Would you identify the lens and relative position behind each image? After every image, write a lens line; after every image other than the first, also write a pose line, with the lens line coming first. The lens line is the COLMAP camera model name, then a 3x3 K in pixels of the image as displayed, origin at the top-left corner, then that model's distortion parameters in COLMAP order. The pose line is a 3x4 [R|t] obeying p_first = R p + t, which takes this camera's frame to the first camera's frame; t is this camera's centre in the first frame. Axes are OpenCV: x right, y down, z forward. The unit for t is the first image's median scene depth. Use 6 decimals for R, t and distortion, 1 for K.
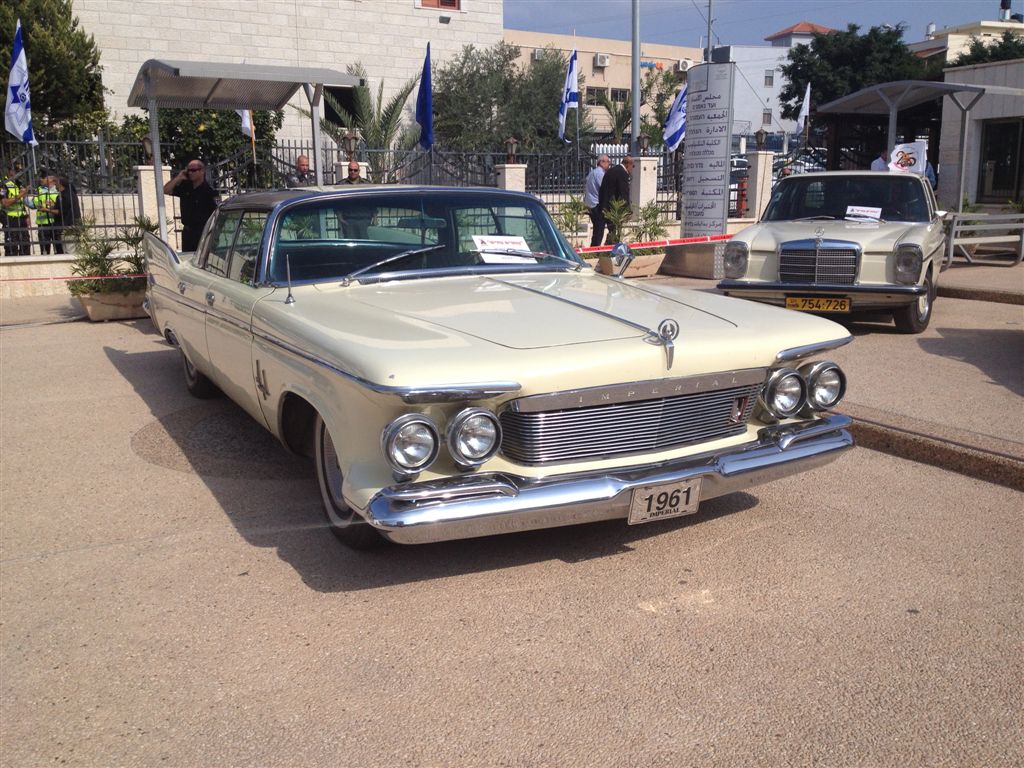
lens RADIAL K [[982.6, 0, 513.5], [0, 982.6, 394.7], [0, 0, 1]] dist [0.118205, -0.256963]
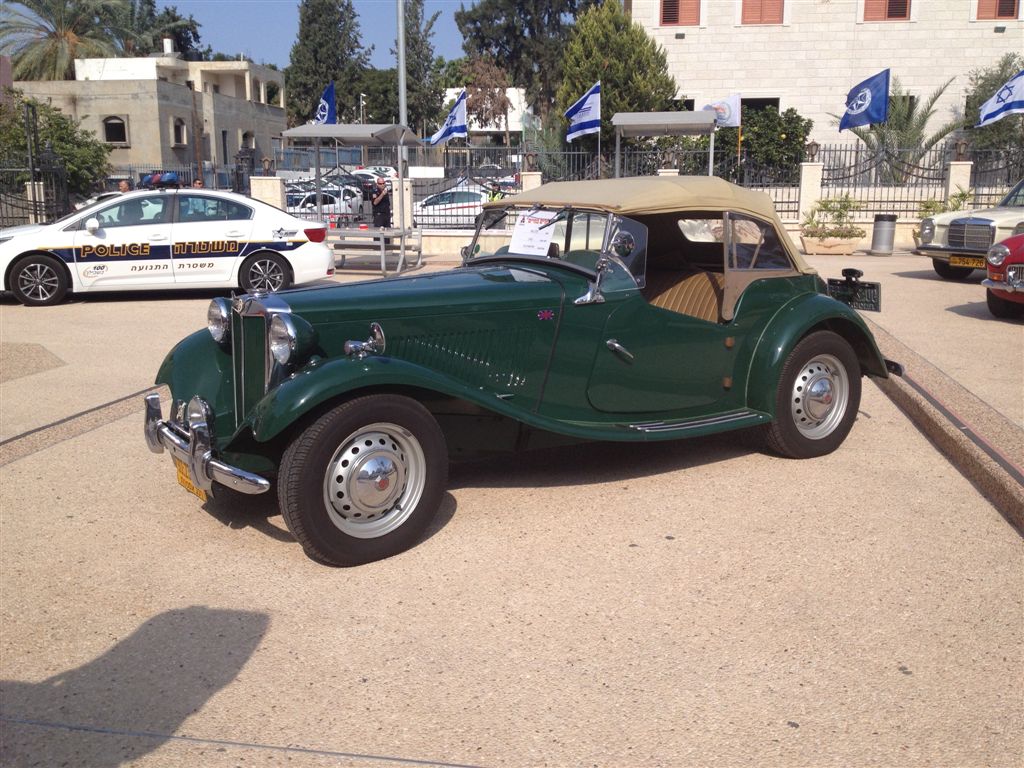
lens RADIAL K [[978.7, 0, 512.0], [0, 978.7, 384.0], [0, 0, 1]] dist [0.078391, -0.133351]
pose [[0.787237, 0.125331, -0.603780, 0.320329], [-0.127572, 0.991047, 0.039384, 0.054252], [0.603311, 0.046021, 0.796177, -0.262473]]
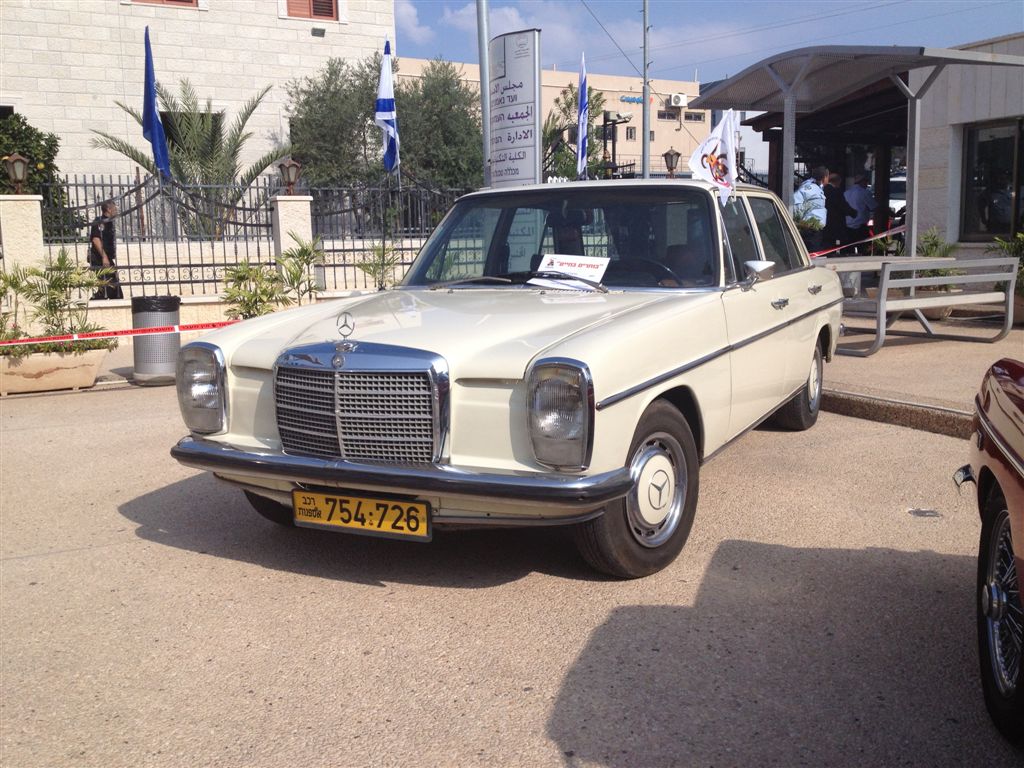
lens RADIAL K [[985.4, 0, 512.3], [0, 985.4, 379.5], [0, 0, 1]] dist [0.124594, -0.250420]
pose [[0.999199, -0.010900, -0.038501, 0.178757], [0.008529, 0.998089, -0.061204, -0.055674], [0.039094, 0.060826, 0.997382, 0.293471]]
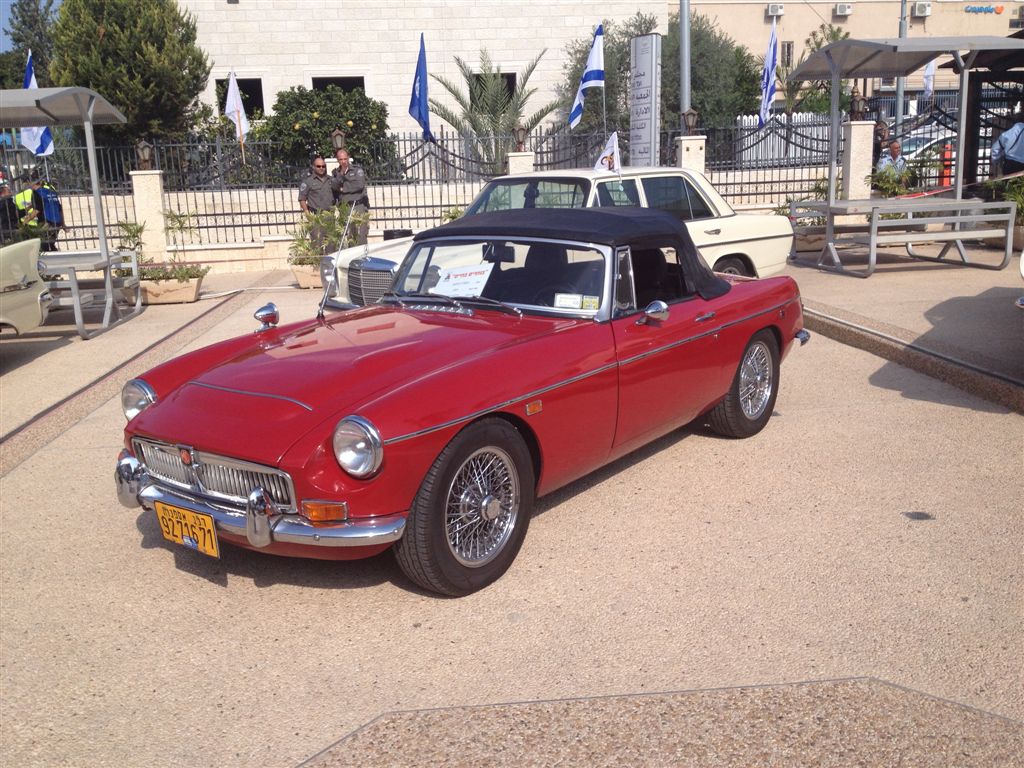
lens RADIAL K [[983.5, 0, 495.4], [0, 983.5, 385.6], [0, 0, 1]] dist [0.152403, -0.333707]
pose [[0.915478, 0.056853, -0.398330, 0.363207], [-0.048980, 0.998351, 0.029923, -0.033938], [0.399375, -0.007884, 0.916754, 0.103692]]
